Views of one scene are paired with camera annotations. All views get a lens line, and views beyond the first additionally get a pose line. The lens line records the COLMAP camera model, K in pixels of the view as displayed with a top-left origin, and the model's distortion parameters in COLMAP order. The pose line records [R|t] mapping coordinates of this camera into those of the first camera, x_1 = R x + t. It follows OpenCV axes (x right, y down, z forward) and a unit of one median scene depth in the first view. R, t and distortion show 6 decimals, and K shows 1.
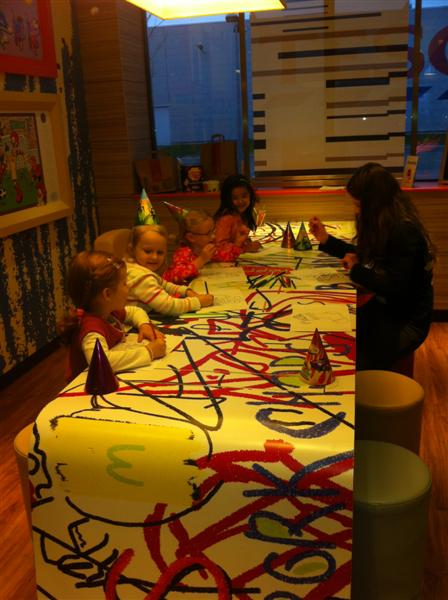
lens RADIAL K [[579.7, 0, 224.0], [0, 579.7, 300.0], [0, 0, 1]] dist [0.075293, -0.281525]
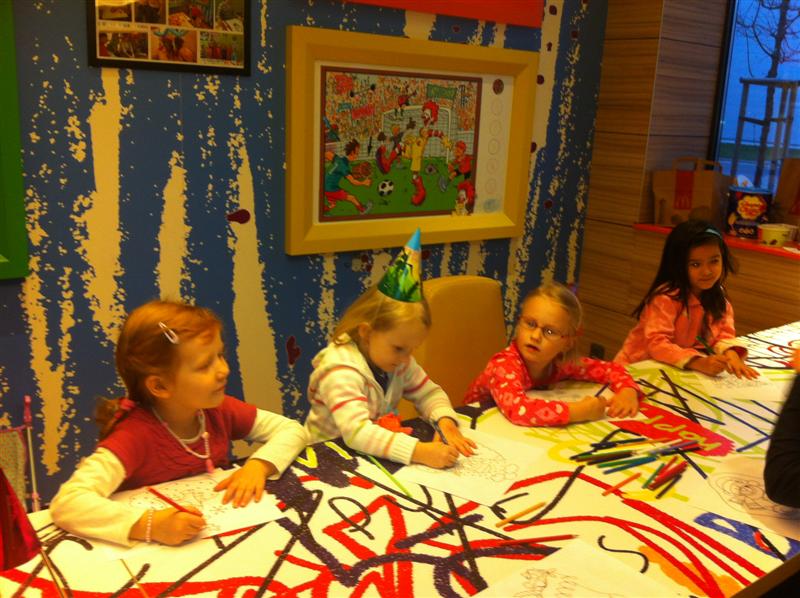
lens RADIAL K [[772.9, 0, 388.2], [0, 772.9, 299.5], [0, 0, 1]] dist [0.075293, -0.281525]
pose [[0.753216, 0.241675, -0.611766, 0.359377], [-0.267655, 0.962187, 0.050566, -0.171427], [0.600854, 0.125655, 0.789421, 0.487480]]
